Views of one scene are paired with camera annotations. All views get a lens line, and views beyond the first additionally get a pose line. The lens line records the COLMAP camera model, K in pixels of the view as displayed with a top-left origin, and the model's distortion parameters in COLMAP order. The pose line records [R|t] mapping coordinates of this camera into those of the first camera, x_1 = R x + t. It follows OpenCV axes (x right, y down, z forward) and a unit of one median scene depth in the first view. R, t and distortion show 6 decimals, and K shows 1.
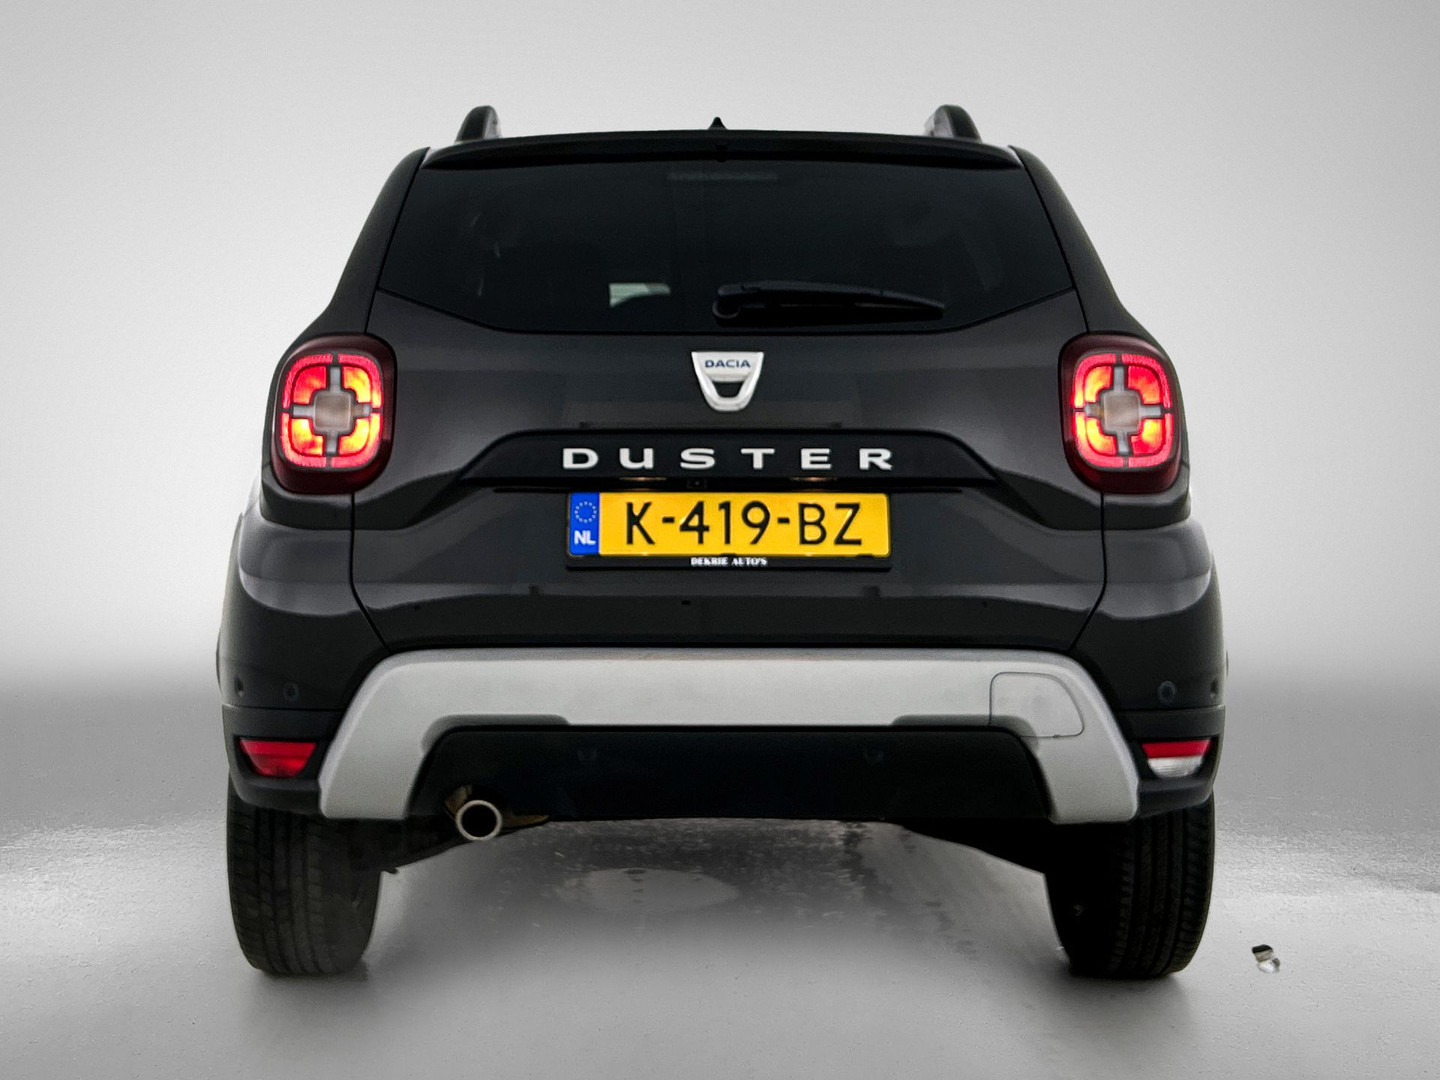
lens RADIAL K [[1173.7, 0, 720.0], [0, 1173.7, 540.0], [0, 0, 1]] dist [0.002892, -0.001821]
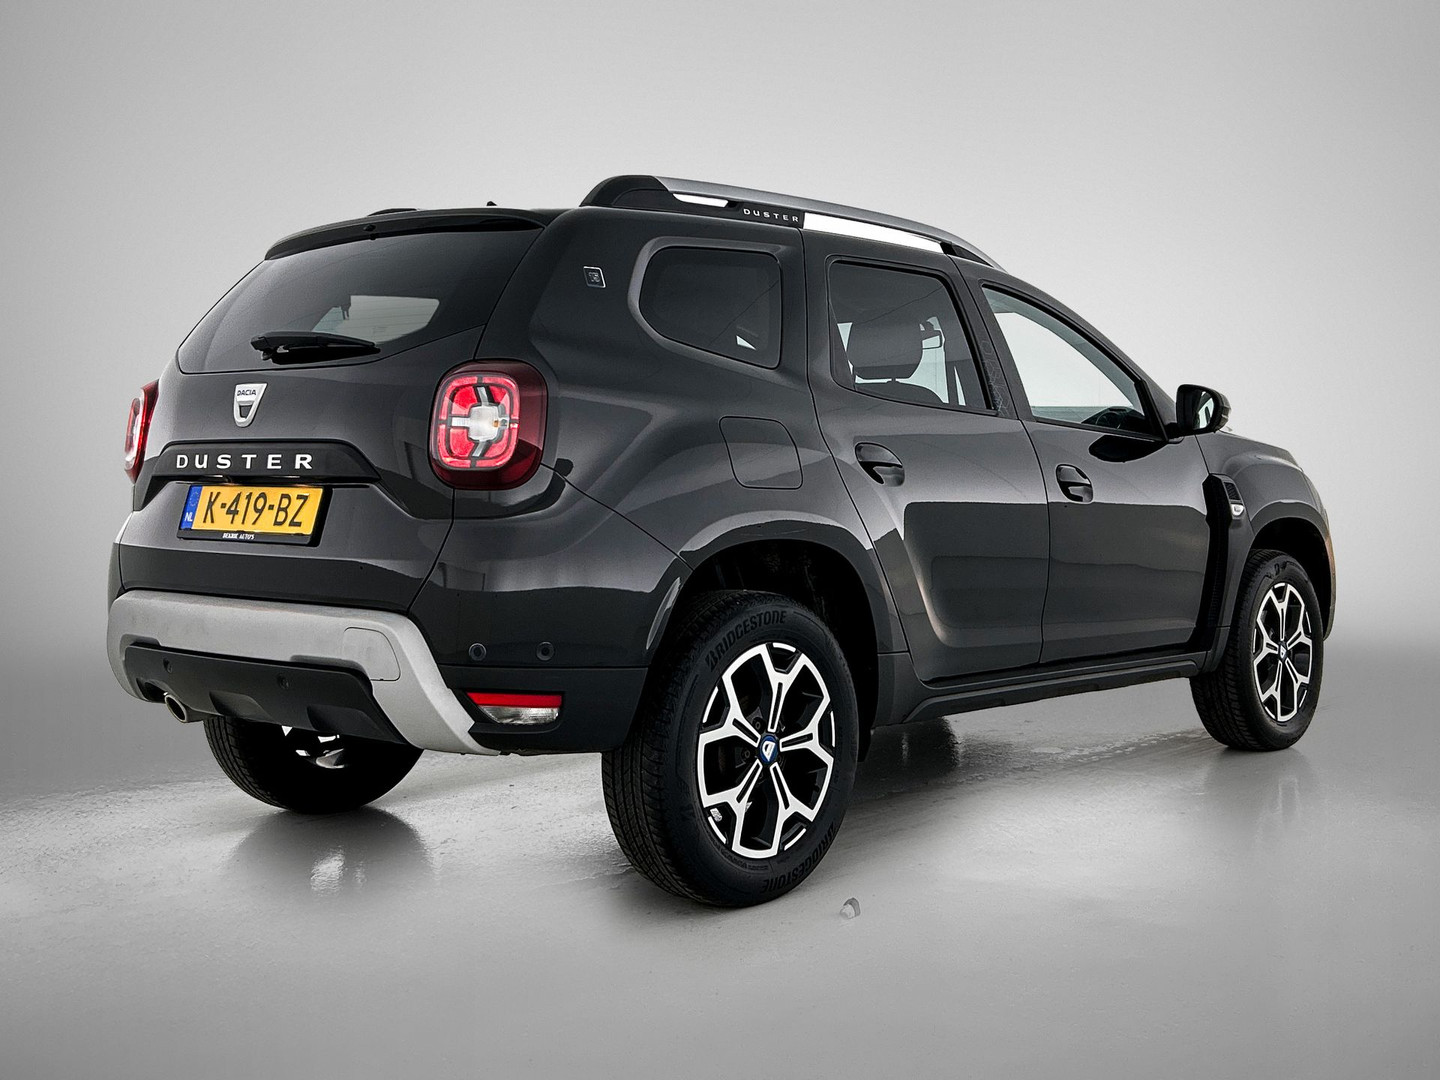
lens RADIAL K [[1173.7, 0, 720.0], [0, 1173.7, 540.0], [0, 0, 1]] dist [0.002892, -0.001821]
pose [[0.894007, 0.030385, -0.447021, 1.127242], [-0.030969, 0.999502, 0.006002, -0.002987], [0.446981, 0.008478, 0.894503, 0.020417]]
